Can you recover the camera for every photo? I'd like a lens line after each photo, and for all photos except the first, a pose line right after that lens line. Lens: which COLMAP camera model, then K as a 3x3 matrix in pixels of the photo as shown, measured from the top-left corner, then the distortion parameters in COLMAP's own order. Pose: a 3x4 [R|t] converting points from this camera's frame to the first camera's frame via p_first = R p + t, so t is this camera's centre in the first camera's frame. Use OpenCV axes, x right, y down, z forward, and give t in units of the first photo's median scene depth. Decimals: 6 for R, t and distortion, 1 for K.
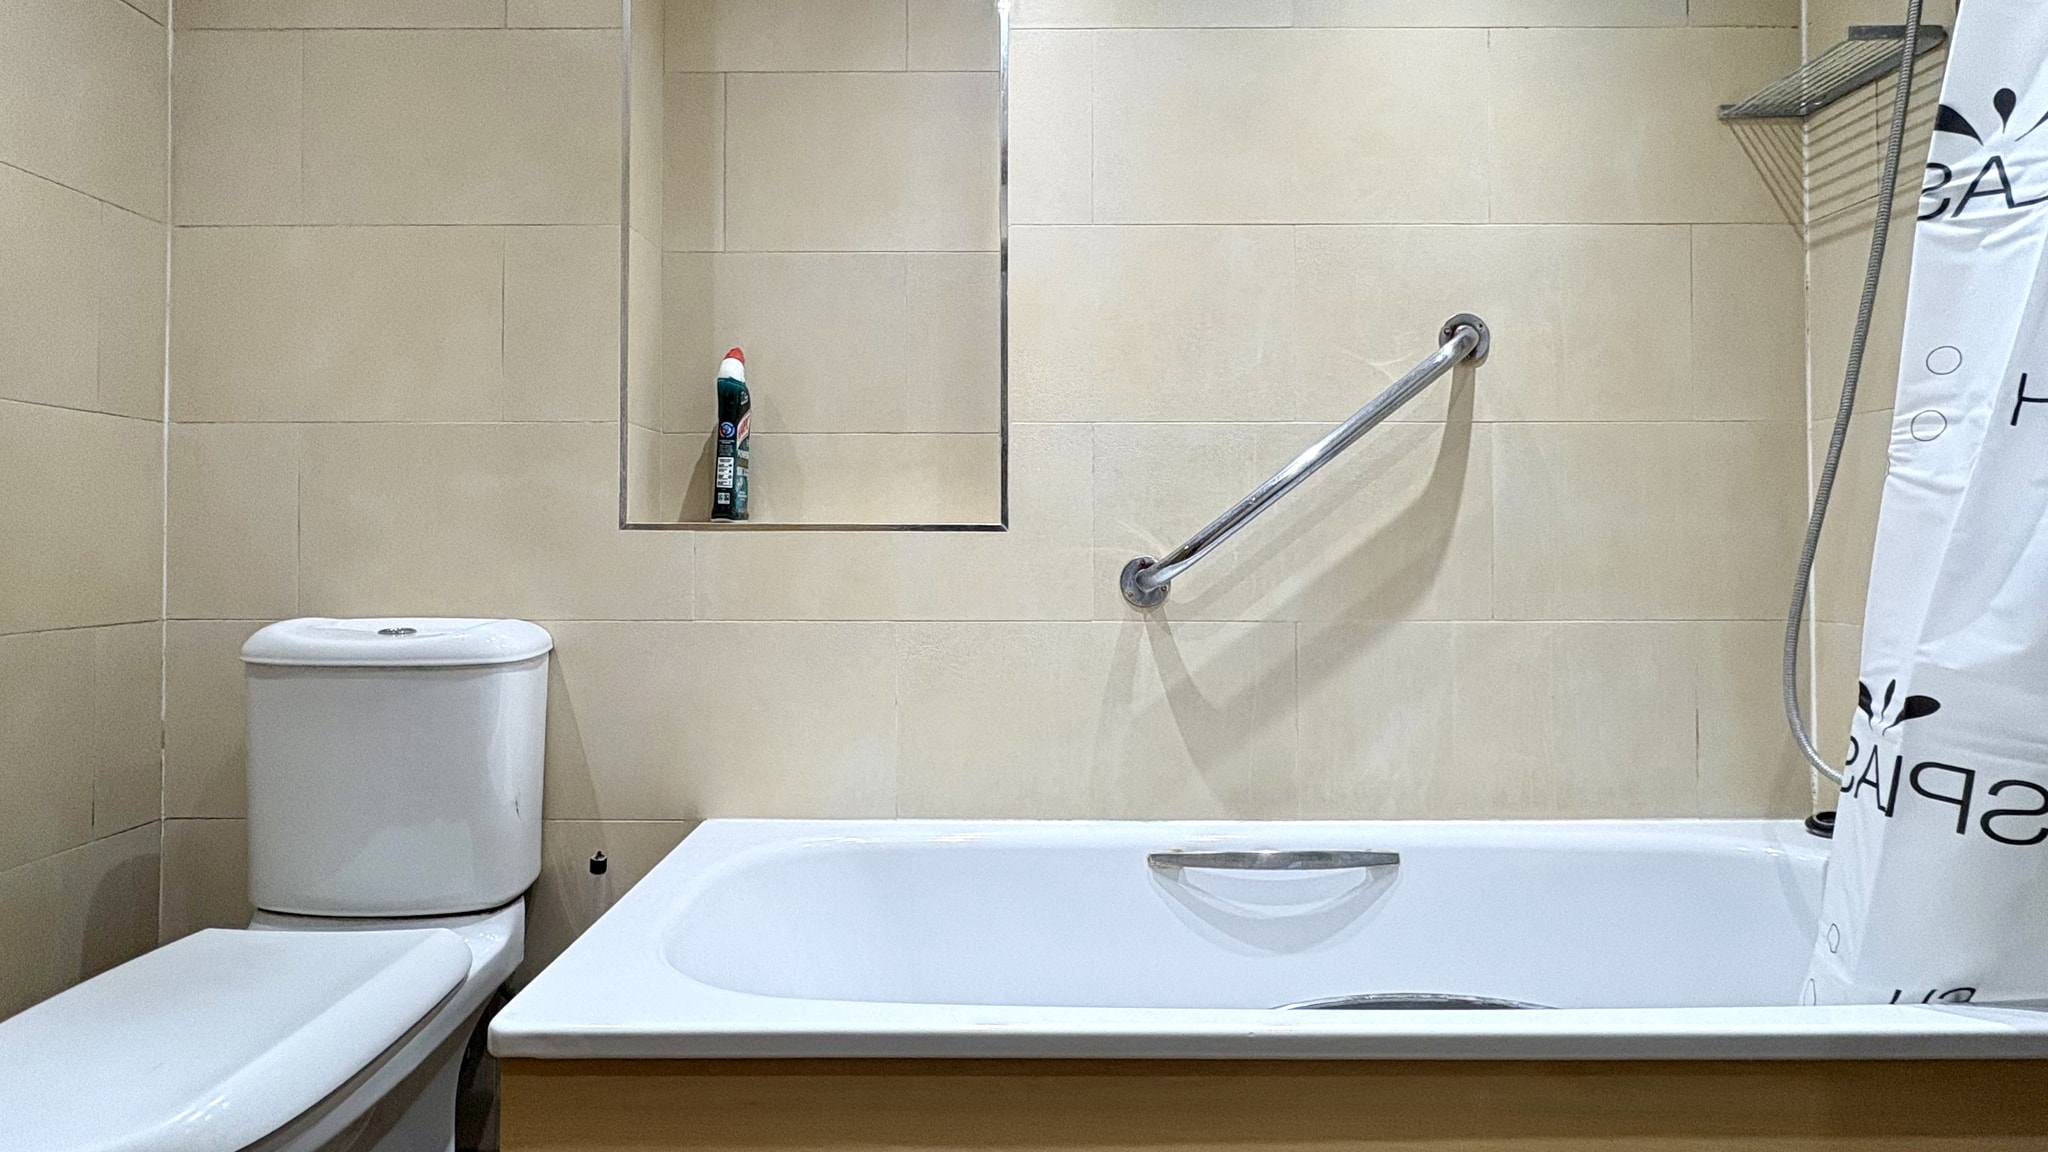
lens RADIAL K [[1059.2, 0, 1027.0], [0, 1059.2, 524.0], [0, 0, 1]] dist [0.001081, -0.001402]
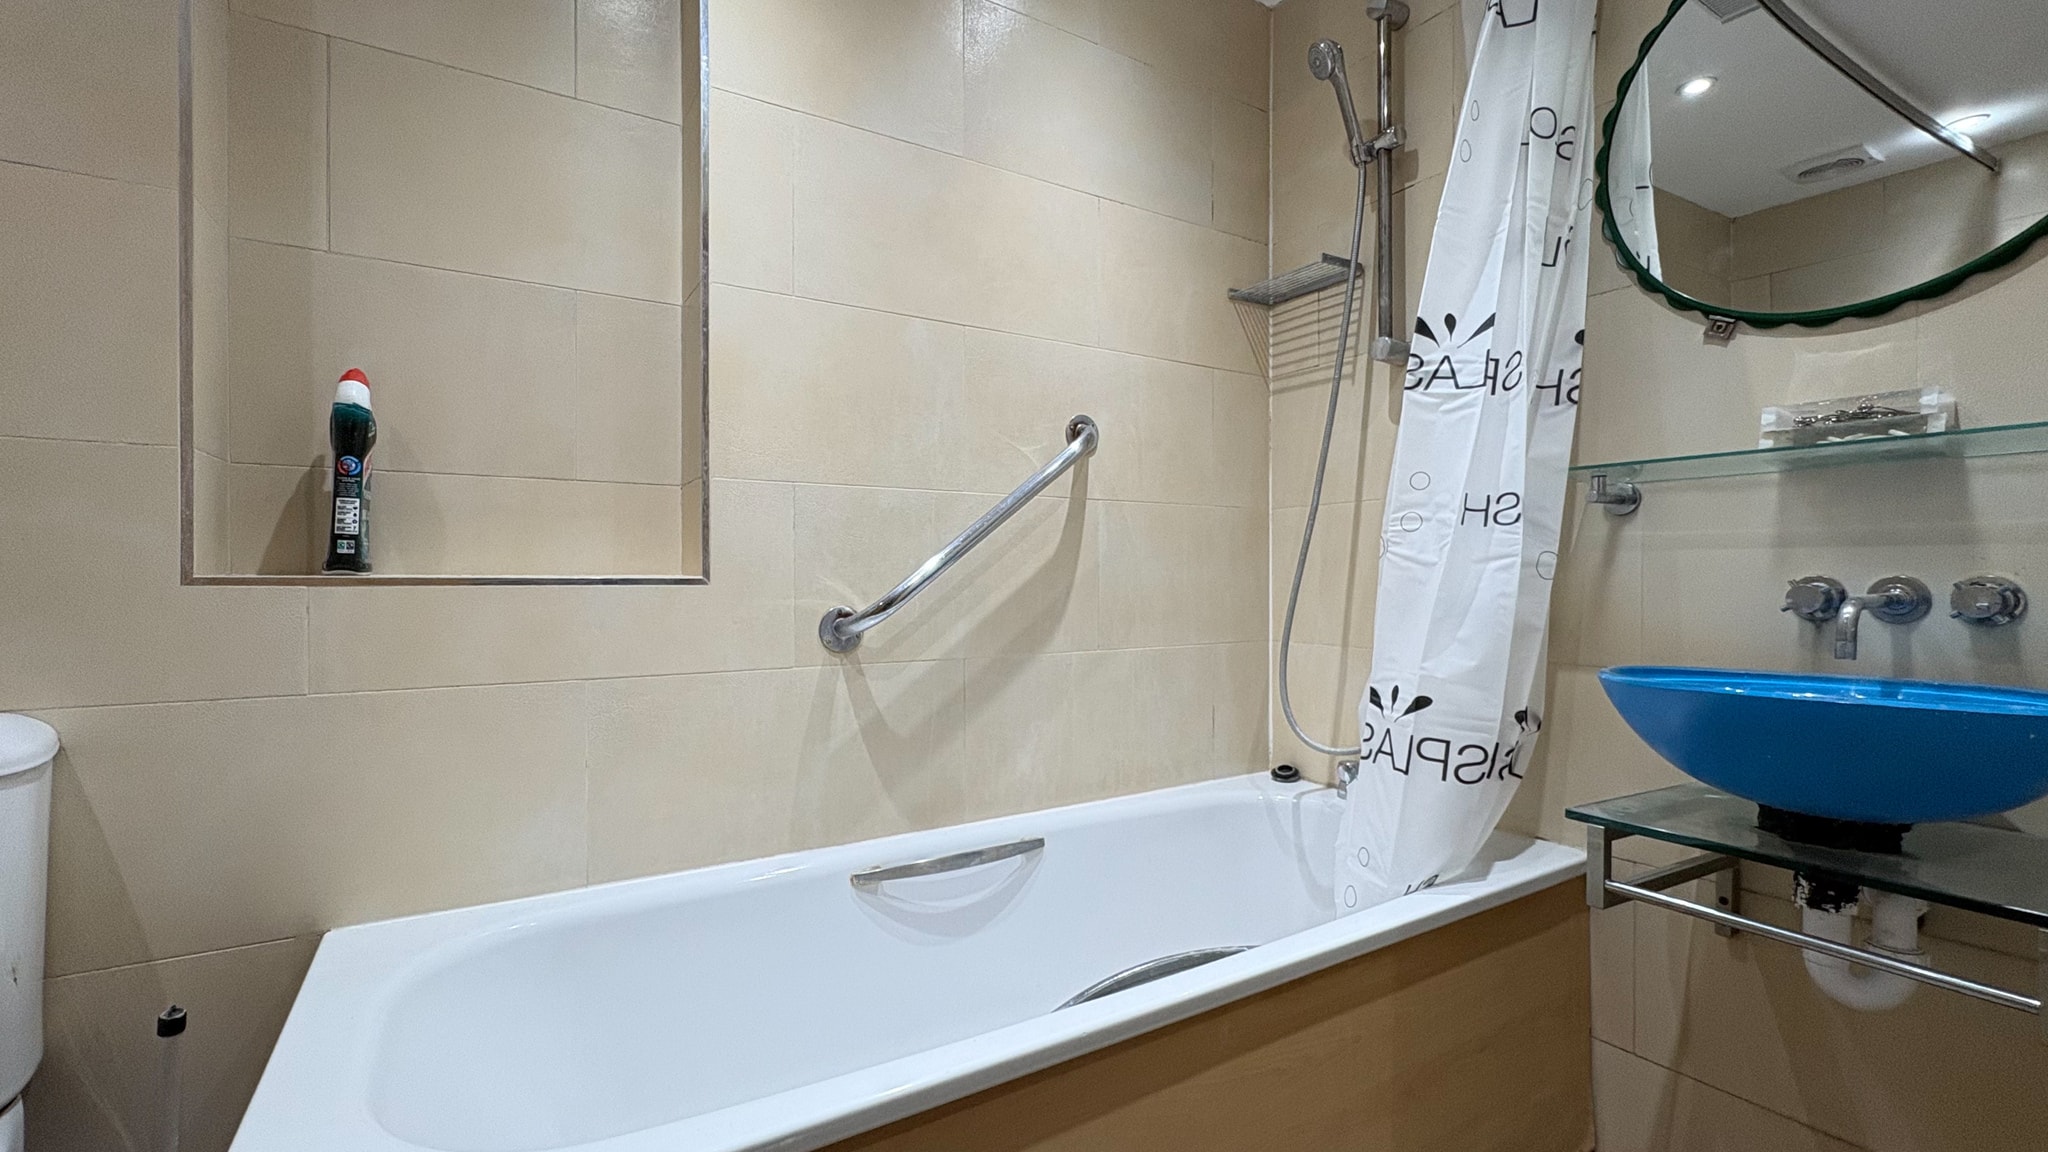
lens RADIAL K [[841.6, 0, 1023.5], [0, 841.6, 578.0], [0, 0, 1]] dist [-0.002043, -0.001174]
pose [[0.850061, -0.003102, 0.526675, -0.194342], [-0.009384, 0.999735, 0.021035, -0.020184], [-0.526600, -0.022823, 0.849807, 0.160660]]
